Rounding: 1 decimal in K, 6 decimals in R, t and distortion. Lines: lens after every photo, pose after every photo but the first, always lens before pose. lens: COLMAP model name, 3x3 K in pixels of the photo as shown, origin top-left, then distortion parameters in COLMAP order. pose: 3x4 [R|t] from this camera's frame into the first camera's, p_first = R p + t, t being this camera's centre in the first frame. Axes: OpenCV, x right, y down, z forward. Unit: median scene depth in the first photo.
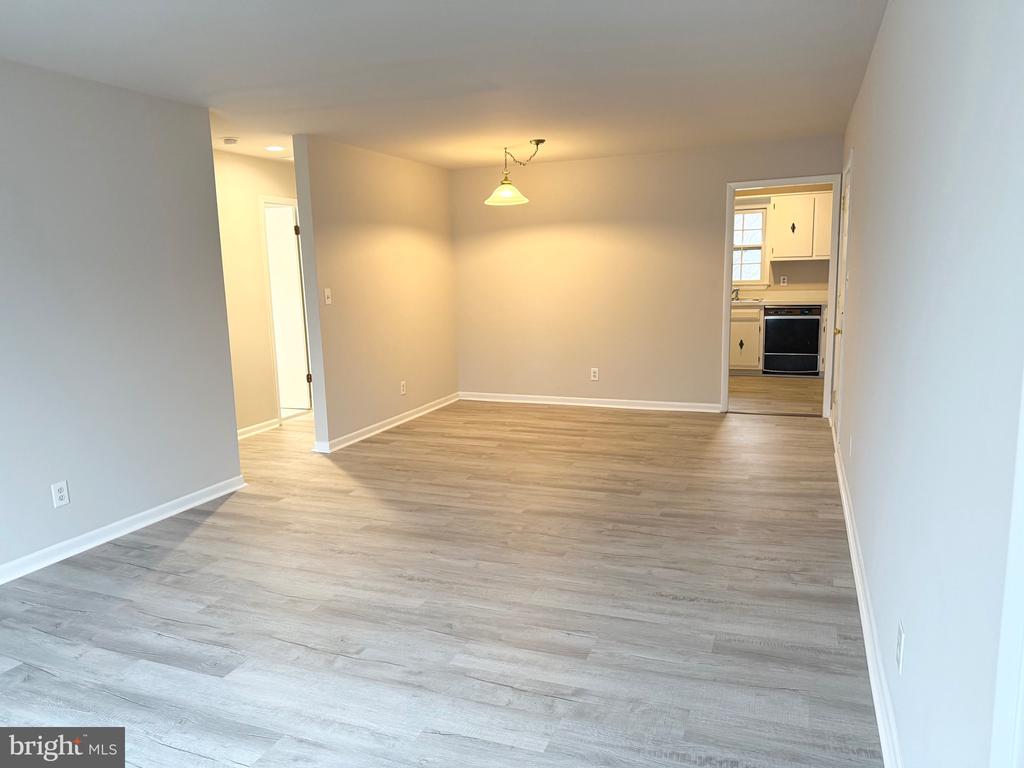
lens RADIAL K [[722.1, 0, 513.0], [0, 722.1, 378.5], [0, 0, 1]] dist [0.062600, -0.076548]
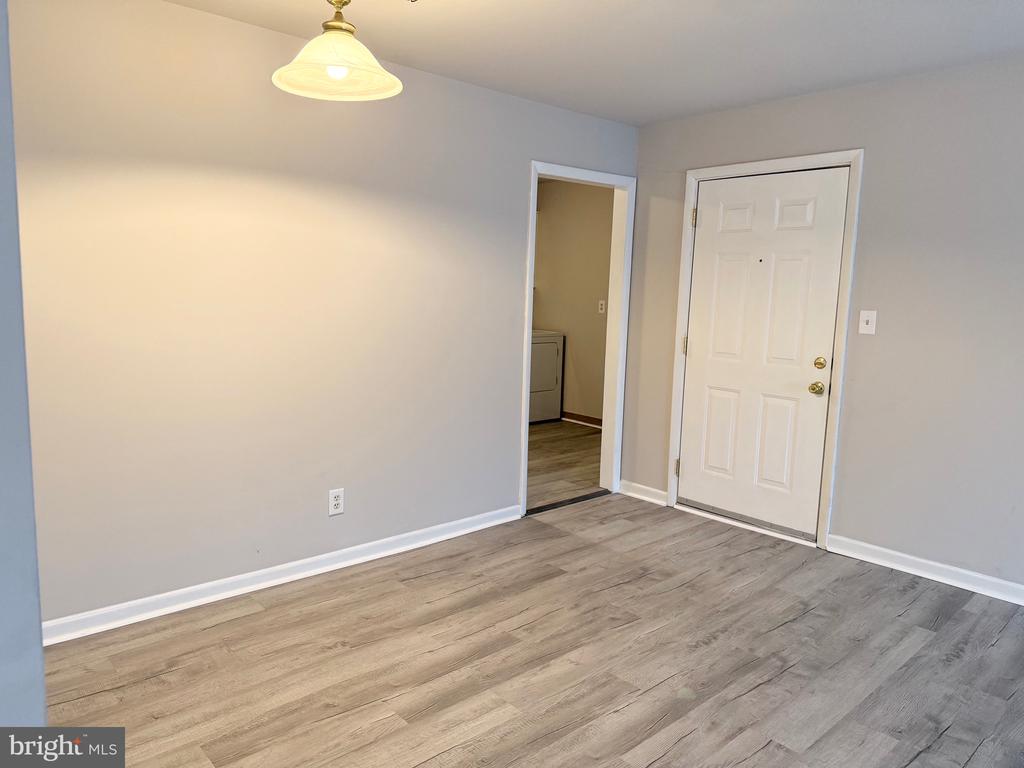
lens RADIAL K [[705.5, 0, 523.8], [0, 705.5, 382.5], [0, 0, 1]] dist [0.102945, -0.158042]
pose [[0.441371, -0.080840, 0.893676, -0.398248], [0.096524, 0.994432, 0.042283, -0.148433], [-0.892118, 0.067599, 0.446717, 1.074029]]
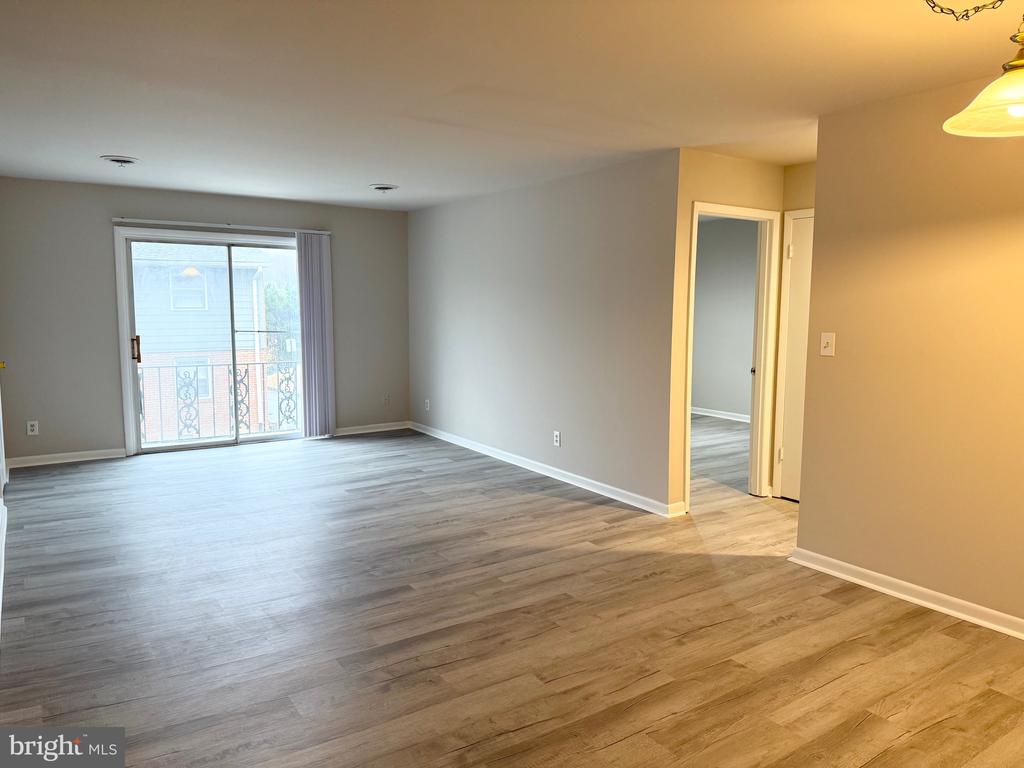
lens RADIAL K [[722.1, 0, 513.0], [0, 722.1, 378.5], [0, 0, 1]] dist [0.062600, -0.076548]
pose [[-0.575017, 0.105959, -0.811251, 0.582316], [-0.116178, 0.970954, 0.209165, -0.237310], [0.809851, 0.214523, -0.546005, 1.415326]]
